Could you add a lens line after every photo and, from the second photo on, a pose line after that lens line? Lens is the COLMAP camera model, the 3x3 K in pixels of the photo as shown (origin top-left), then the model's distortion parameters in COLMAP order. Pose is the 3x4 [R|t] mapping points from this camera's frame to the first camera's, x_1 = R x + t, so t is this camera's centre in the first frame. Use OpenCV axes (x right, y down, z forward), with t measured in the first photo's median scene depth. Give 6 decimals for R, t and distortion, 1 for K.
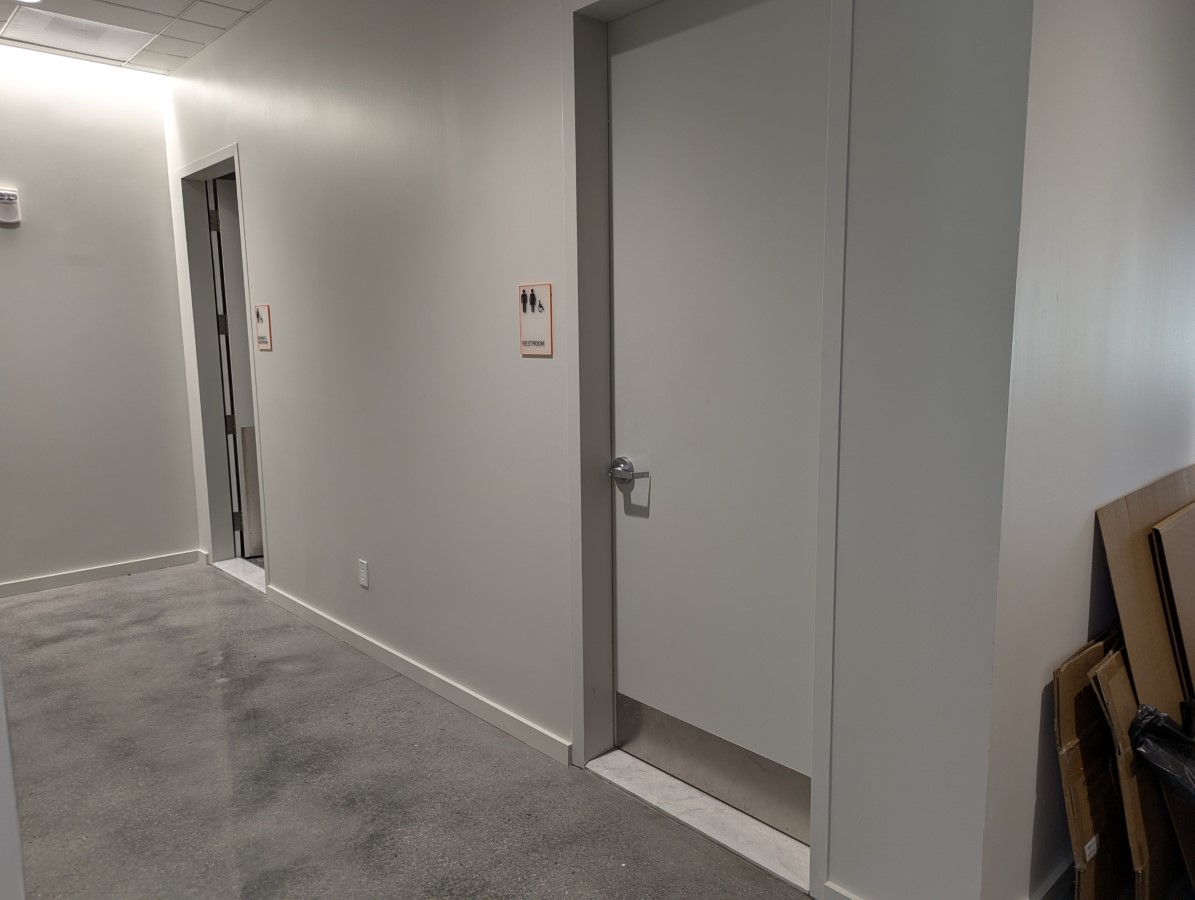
lens RADIAL K [[846.1, 0, 598.6], [0, 846.1, 450.9], [0, 0, 1]] dist [-0.000835, -0.000229]
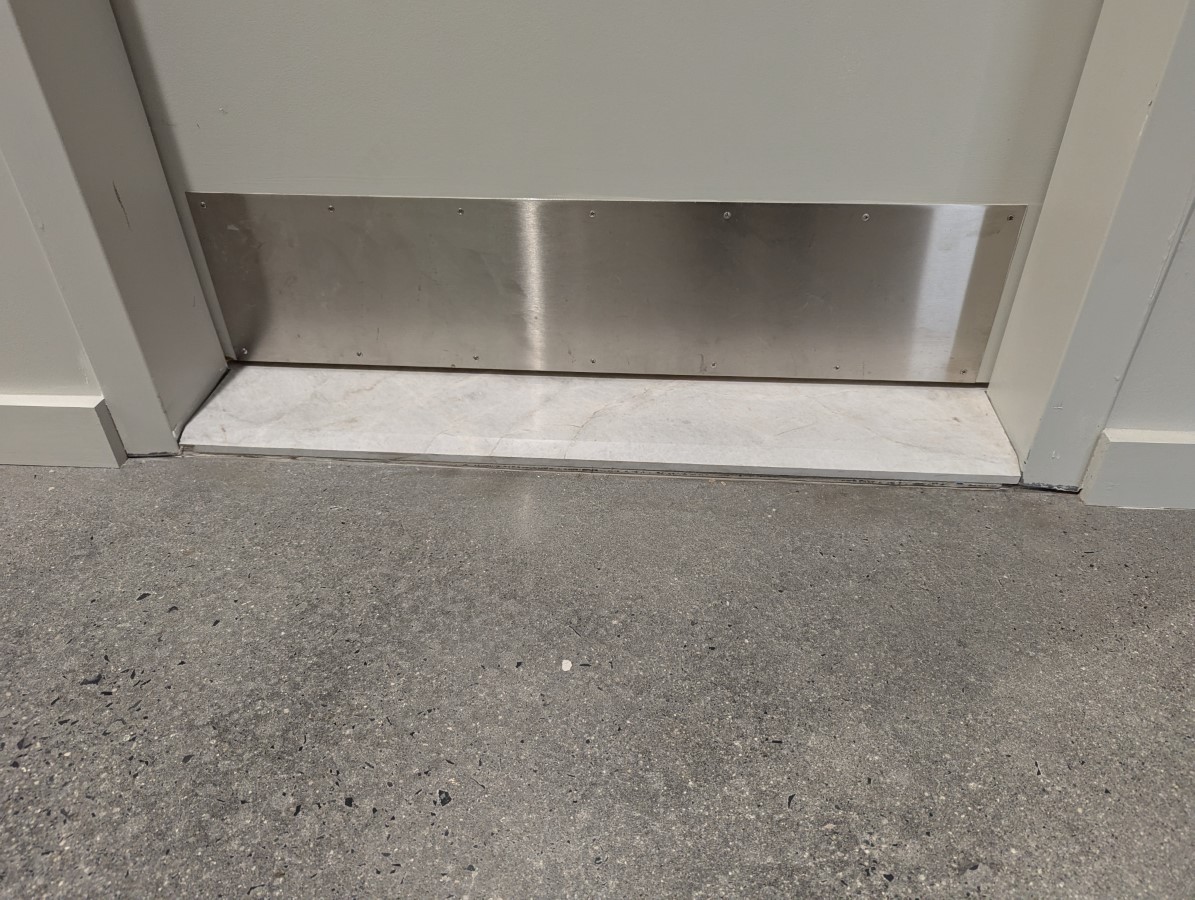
lens RADIAL K [[846.1, 0, 596.5], [0, 846.1, 453.5], [0, 0, 1]] dist [-0.000835, -0.000229]
pose [[0.732392, -0.393422, 0.555717, -0.081626], [0.101446, 0.870112, 0.482301, 0.246918], [-0.673284, -0.296858, 0.677174, 0.702208]]
